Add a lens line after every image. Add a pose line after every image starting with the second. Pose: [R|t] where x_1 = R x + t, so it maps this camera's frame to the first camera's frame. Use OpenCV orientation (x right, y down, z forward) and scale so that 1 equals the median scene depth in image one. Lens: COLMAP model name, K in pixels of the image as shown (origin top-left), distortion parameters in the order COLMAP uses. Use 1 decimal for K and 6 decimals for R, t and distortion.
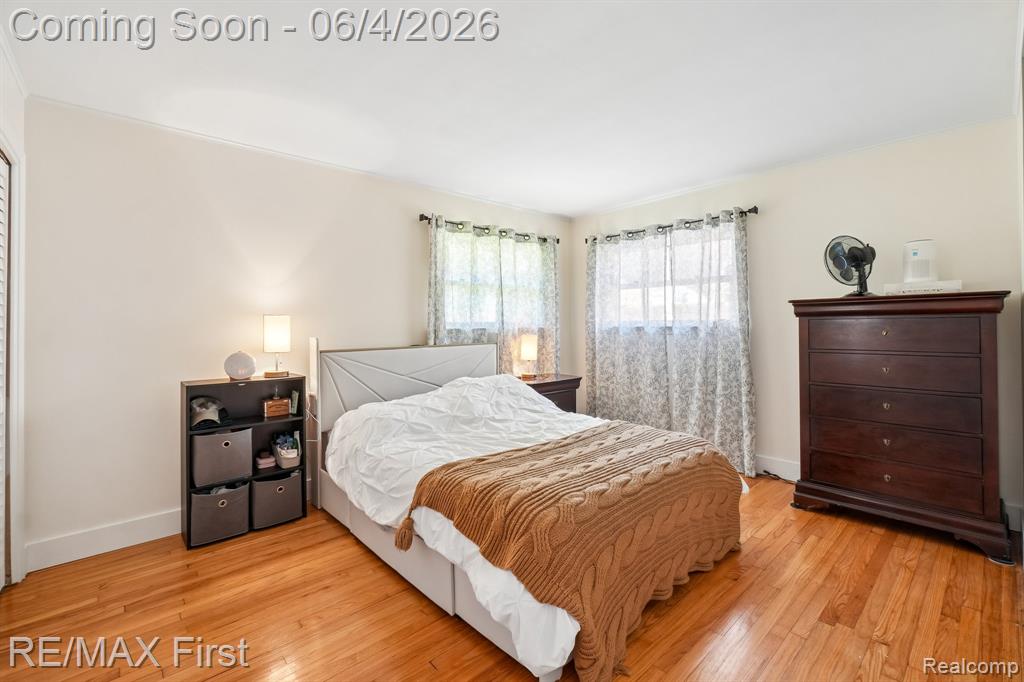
lens RADIAL K [[442.0, 0, 518.2], [0, 442.0, 331.7], [0, 0, 1]] dist [-0.003774, 0.000601]
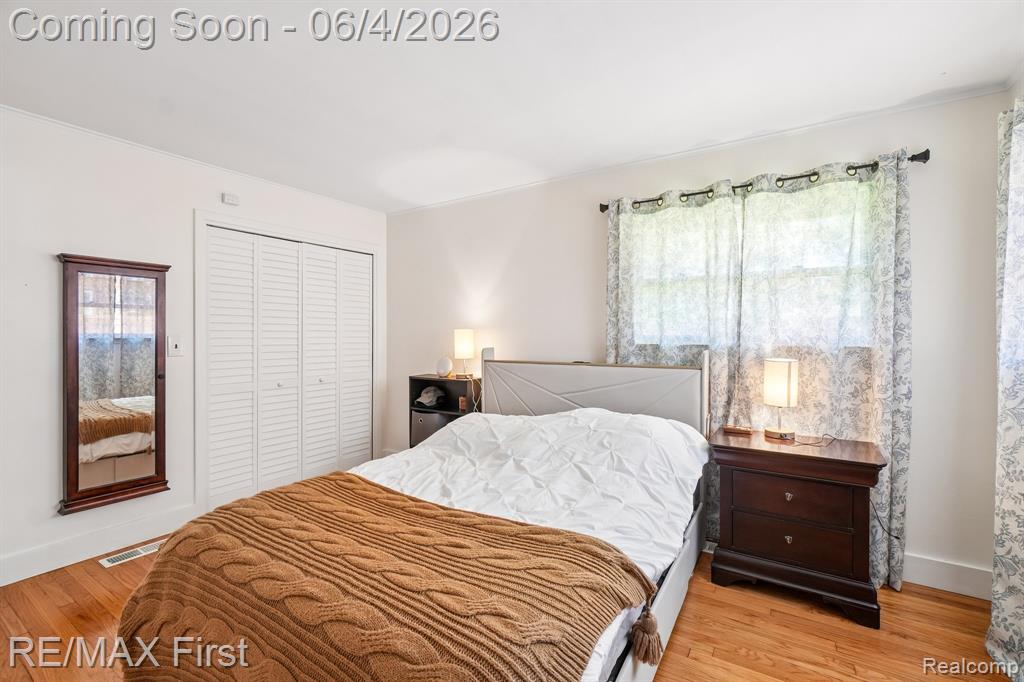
lens RADIAL K [[442.0, 0, 516.2], [0, 442.0, 339.8], [0, 0, 1]] dist [-0.003774, 0.000601]
pose [[0.274526, 0.012659, -0.961496, 0.458206], [-0.024598, 0.999679, 0.006138, -0.012084], [0.961265, 0.021966, 0.274749, 0.537993]]
